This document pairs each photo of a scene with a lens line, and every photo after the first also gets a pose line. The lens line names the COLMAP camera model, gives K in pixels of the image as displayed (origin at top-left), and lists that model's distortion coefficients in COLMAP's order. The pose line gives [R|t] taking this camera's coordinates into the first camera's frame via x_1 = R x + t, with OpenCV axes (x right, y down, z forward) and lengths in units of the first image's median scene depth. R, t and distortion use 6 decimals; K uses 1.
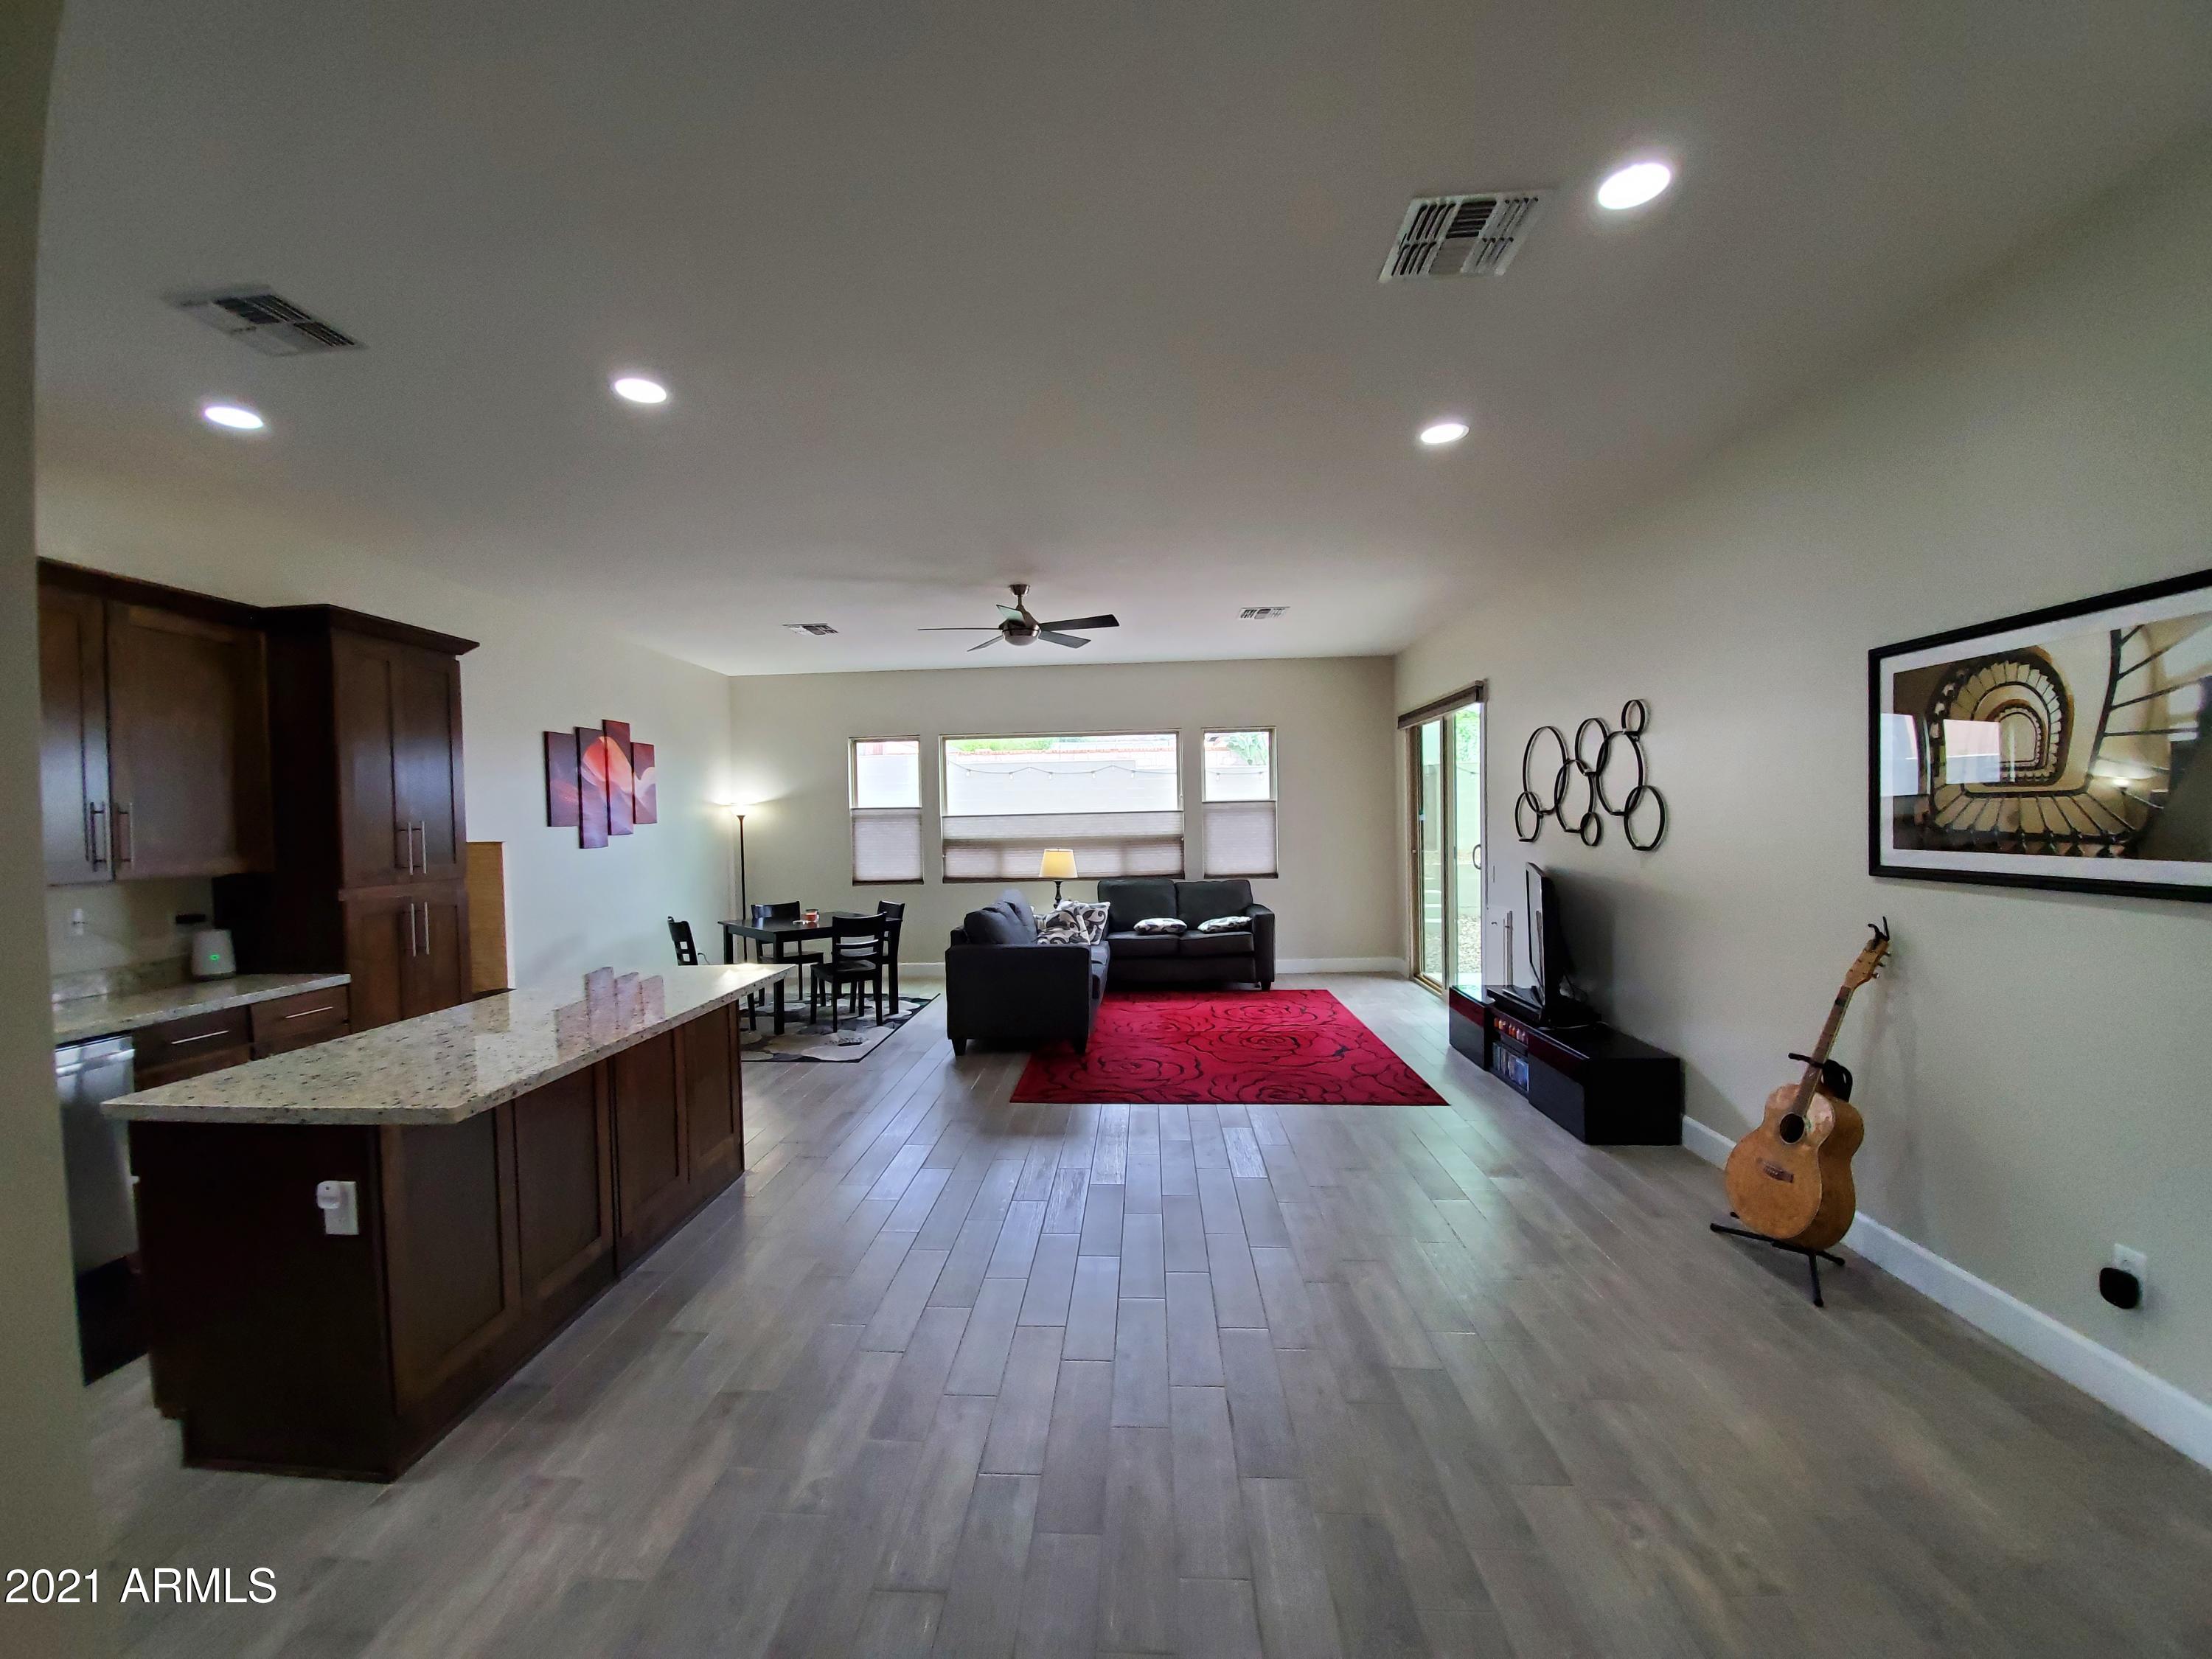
lens RADIAL K [[879.7, 0, 1089.3], [0, 879.7, 841.8], [0, 0, 1]] dist [0.009252, -0.016098]
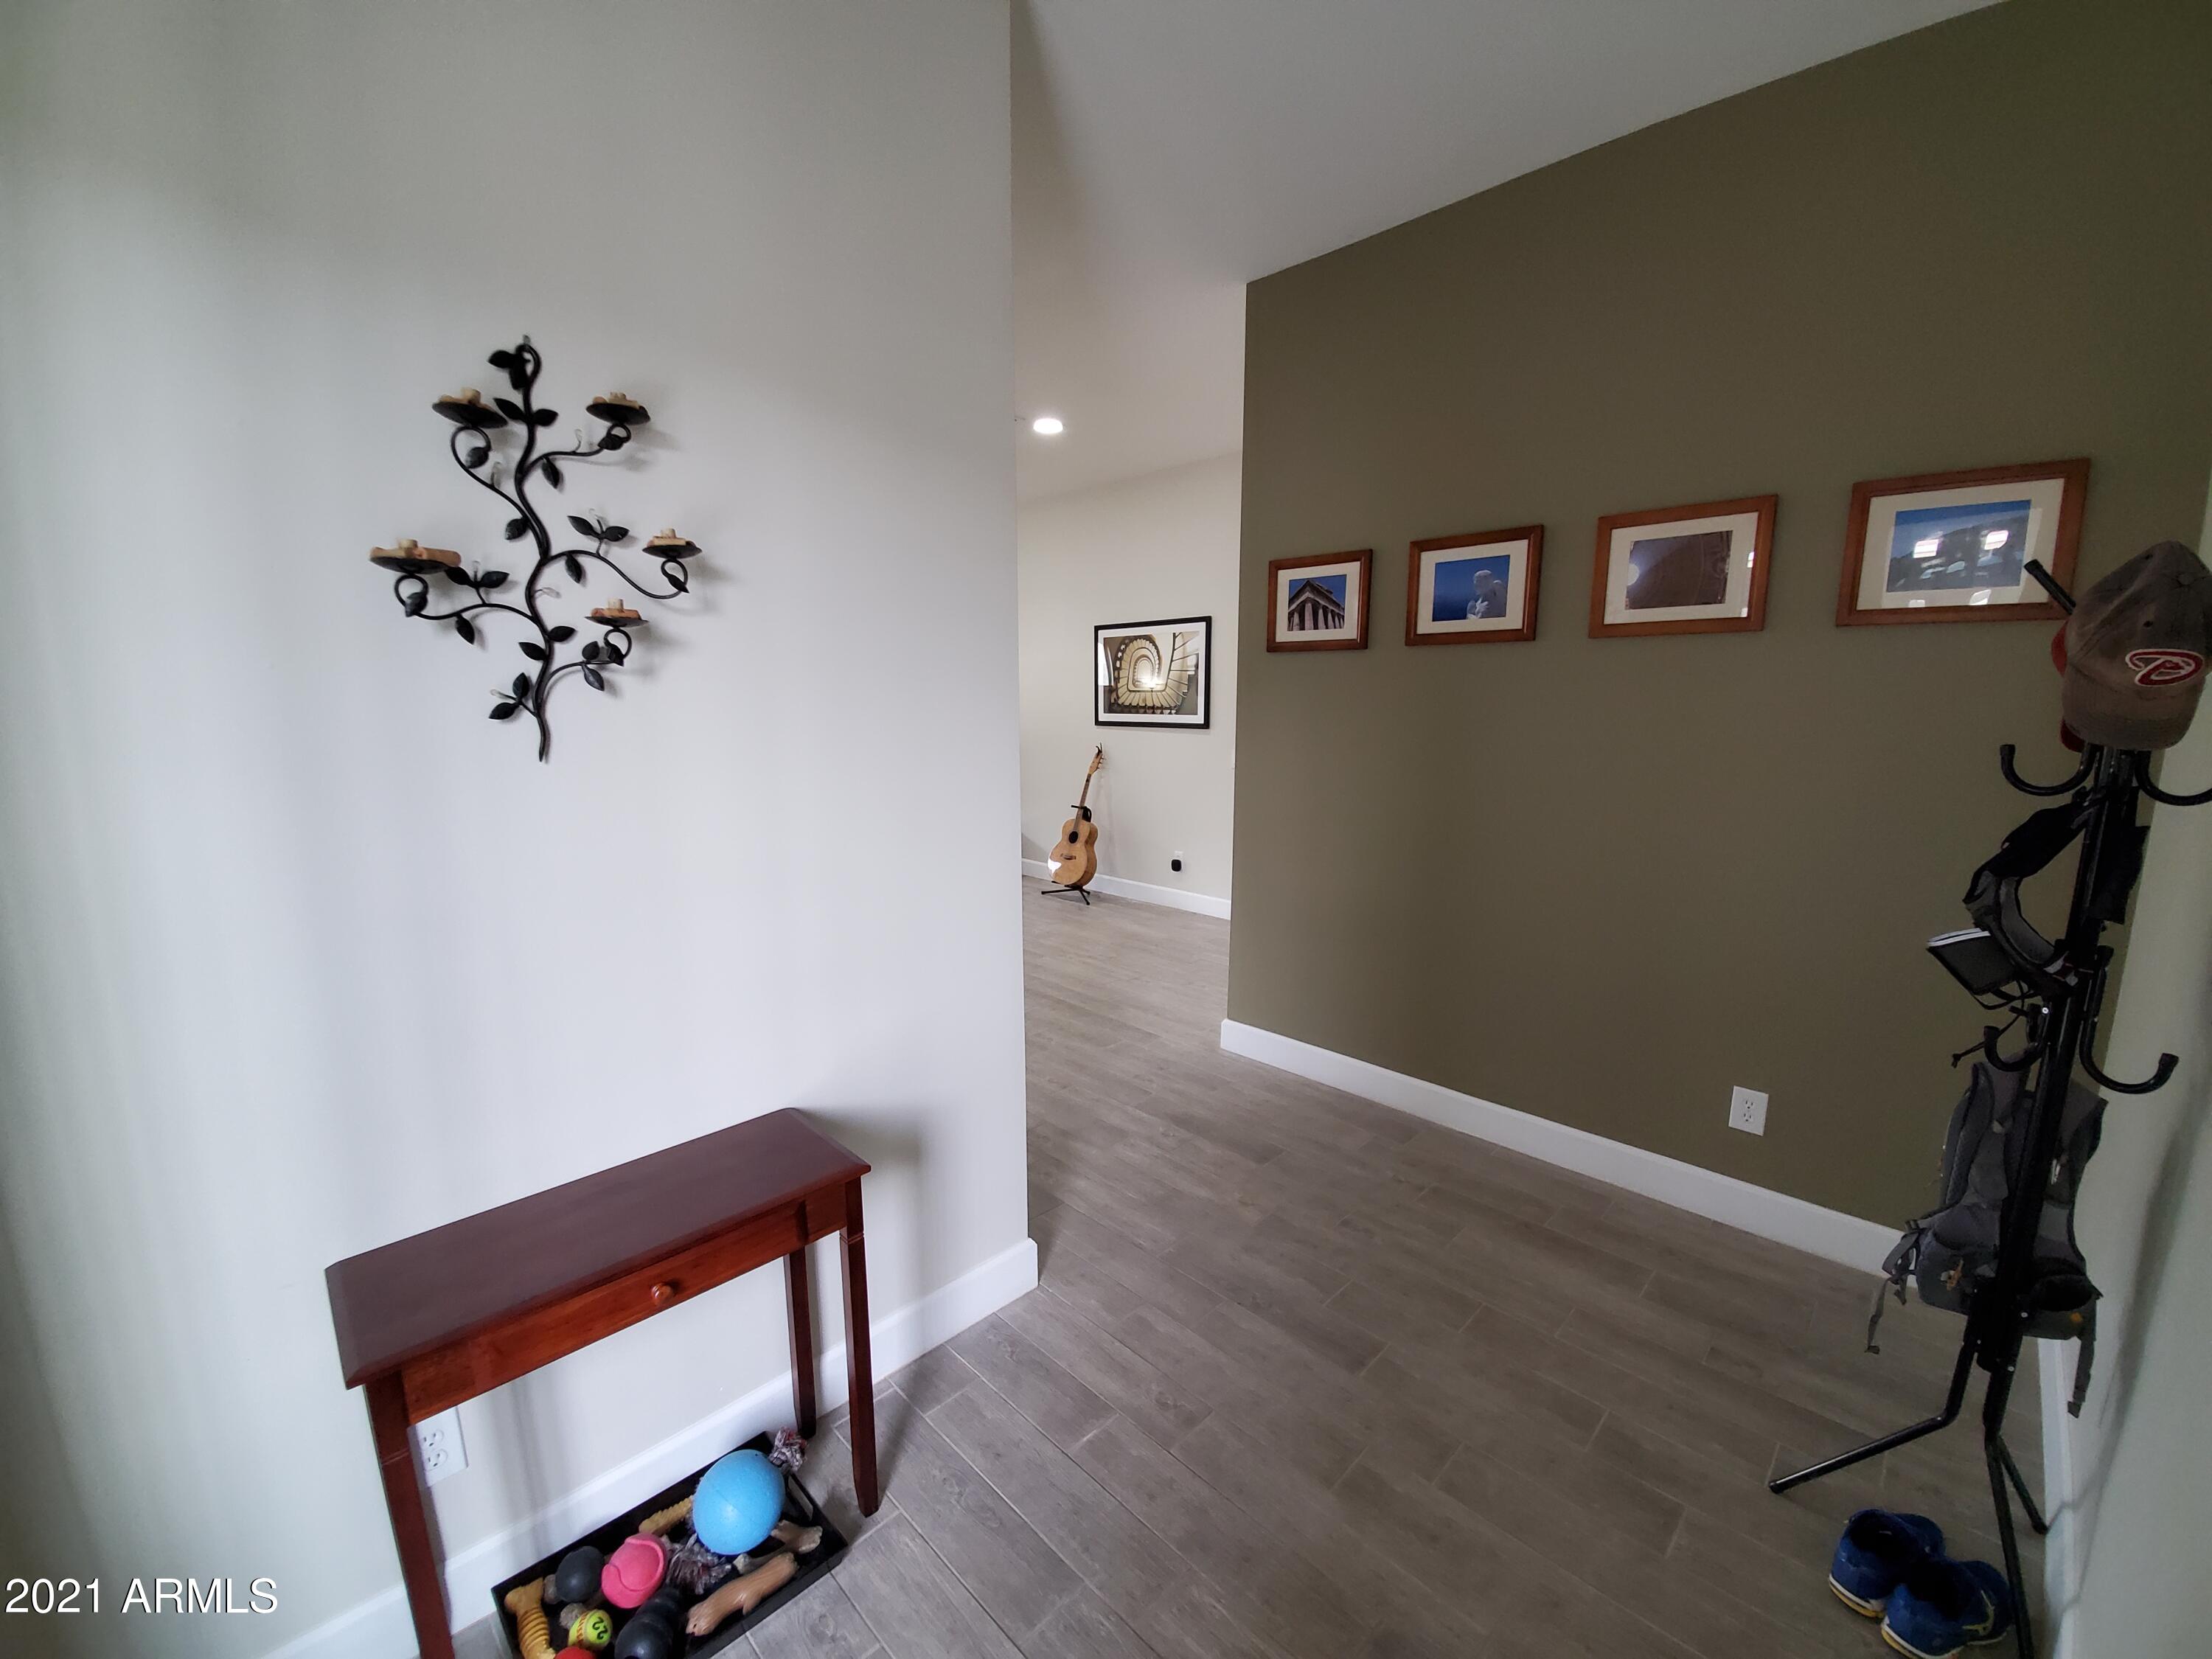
lens RADIAL K [[879.7, 0, 1089.3], [0, 879.7, 841.8], [0, 0, 1]] dist [0.009252, -0.016098]
pose [[0.667459, -0.107385, 0.736863, -0.887720], [0.012026, 0.990973, 0.133524, 0.033715], [-0.744550, -0.080260, 0.662725, -0.567017]]
